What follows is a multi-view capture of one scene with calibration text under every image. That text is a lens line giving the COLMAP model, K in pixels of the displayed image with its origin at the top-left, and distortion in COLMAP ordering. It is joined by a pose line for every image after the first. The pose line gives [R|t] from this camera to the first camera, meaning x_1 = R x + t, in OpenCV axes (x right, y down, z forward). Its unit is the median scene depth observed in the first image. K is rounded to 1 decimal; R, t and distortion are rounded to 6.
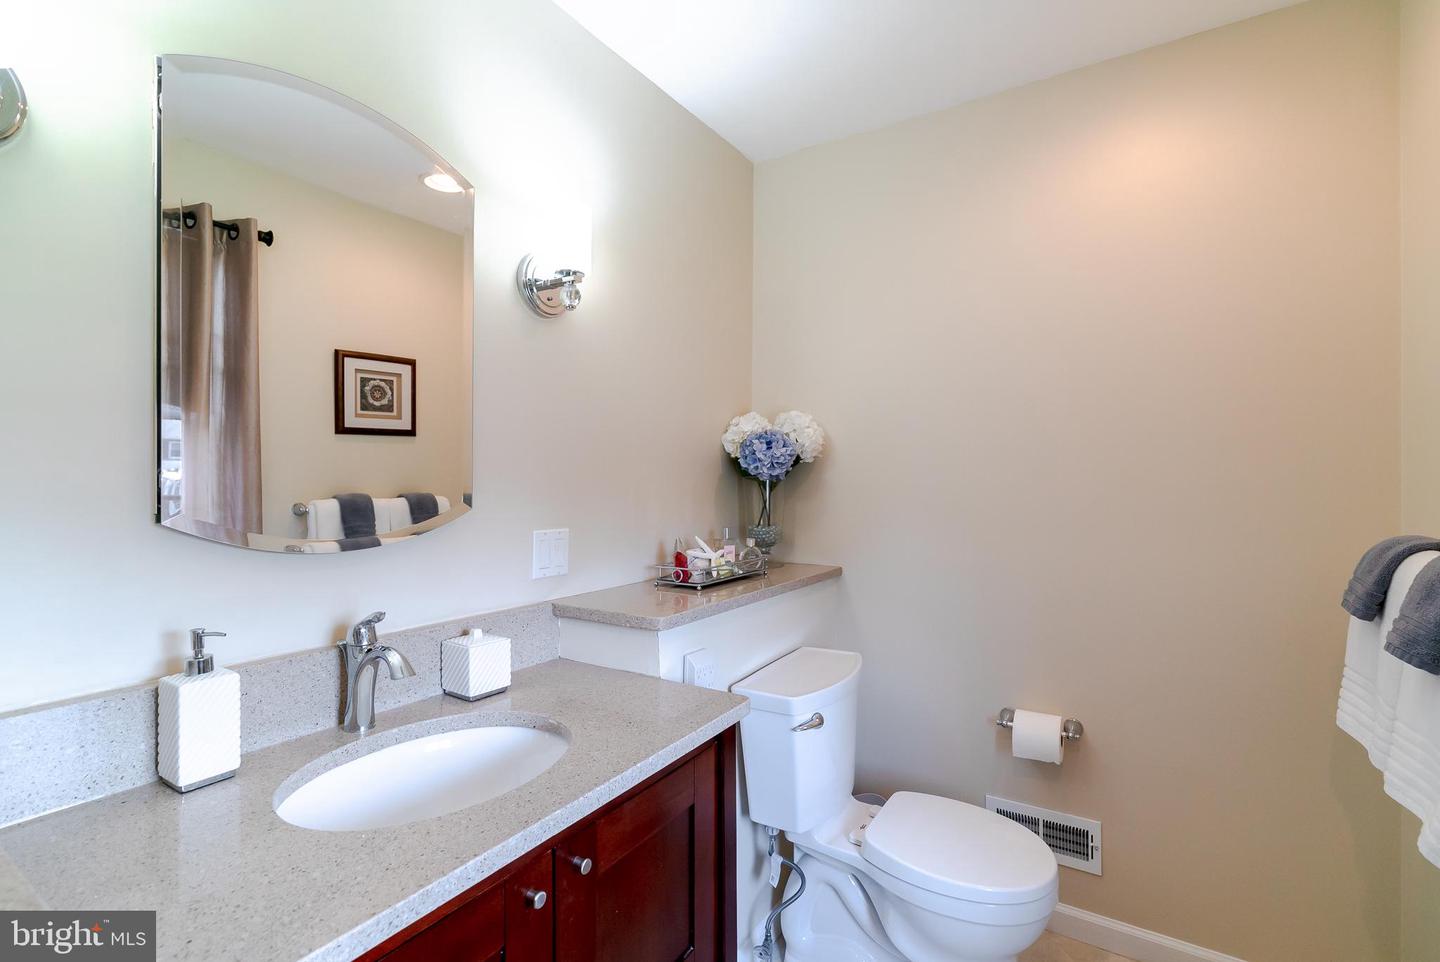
lens RADIAL K [[651.7, 0, 724.7], [0, 651.7, 475.6], [0, 0, 1]] dist [-0.011907, 0.004166]
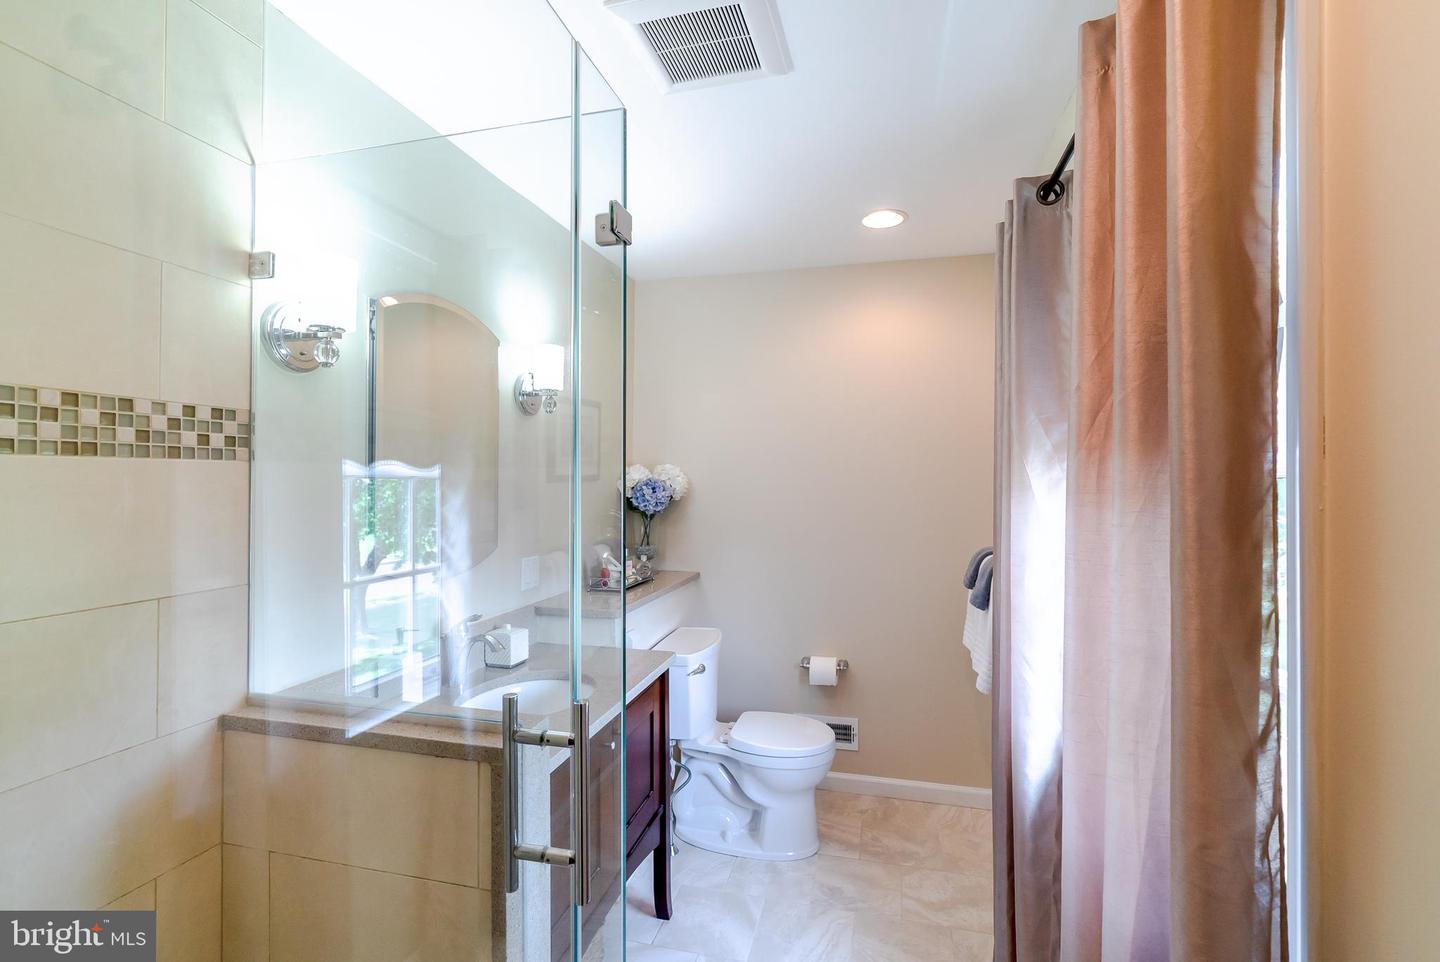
lens RADIAL K [[651.7, 0, 720.6], [0, 651.7, 478.4], [0, 0, 1]] dist [-0.011907, 0.004166]
pose [[0.952829, -0.000737, 0.303508, -0.261842], [-0.001304, 0.999978, 0.006523, -0.094011], [-0.303506, -0.006612, 0.952807, -0.480090]]
